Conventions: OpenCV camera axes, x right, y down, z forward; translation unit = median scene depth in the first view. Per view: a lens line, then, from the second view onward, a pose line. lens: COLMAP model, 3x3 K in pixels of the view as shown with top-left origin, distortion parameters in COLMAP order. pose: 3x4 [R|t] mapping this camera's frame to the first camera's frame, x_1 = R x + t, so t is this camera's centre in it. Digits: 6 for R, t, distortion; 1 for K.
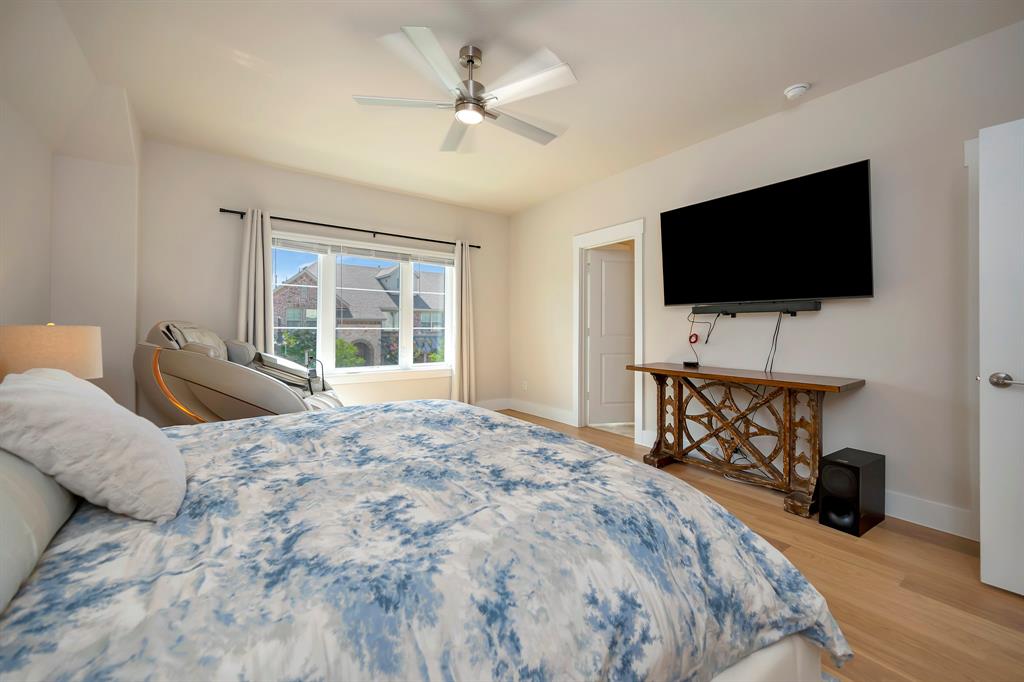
lens RADIAL K [[414.7, 0, 513.8], [0, 414.7, 331.8], [0, 0, 1]] dist [-0.000742, -0.000052]
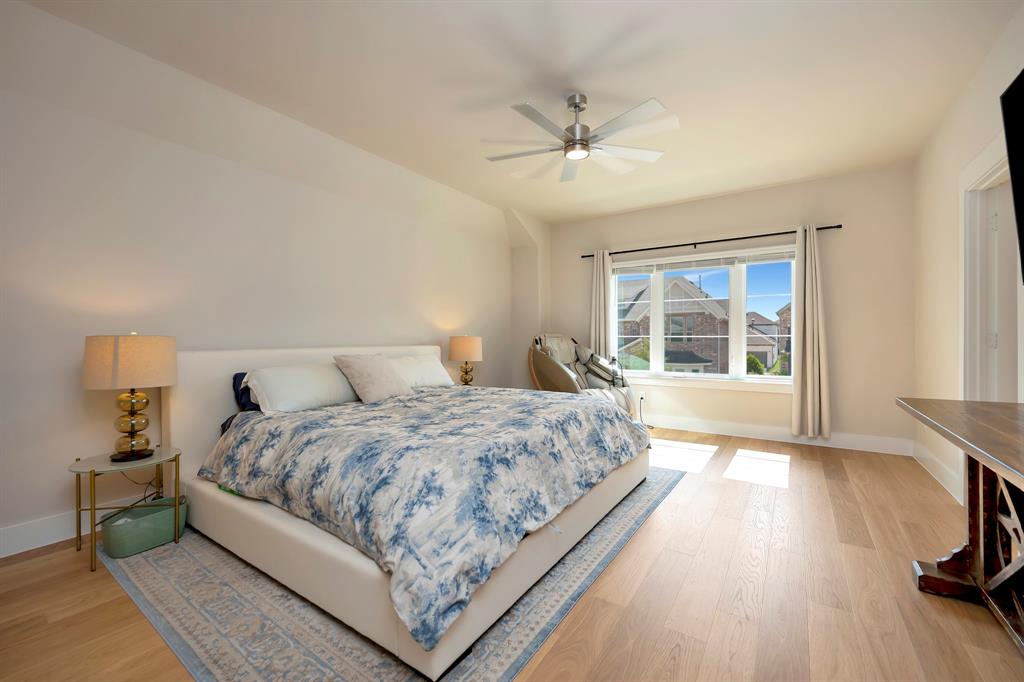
lens RADIAL K [[413.8, 0, 512.0], [0, 413.8, 341.0], [0, 0, 1]] dist [-0.000193, -0.000091]
pose [[0.326059, 0.001380, -0.945349, 0.940097], [0.000301, 0.999999, 0.001564, 0.003100], [0.945349, -0.000795, 0.326058, 0.441491]]
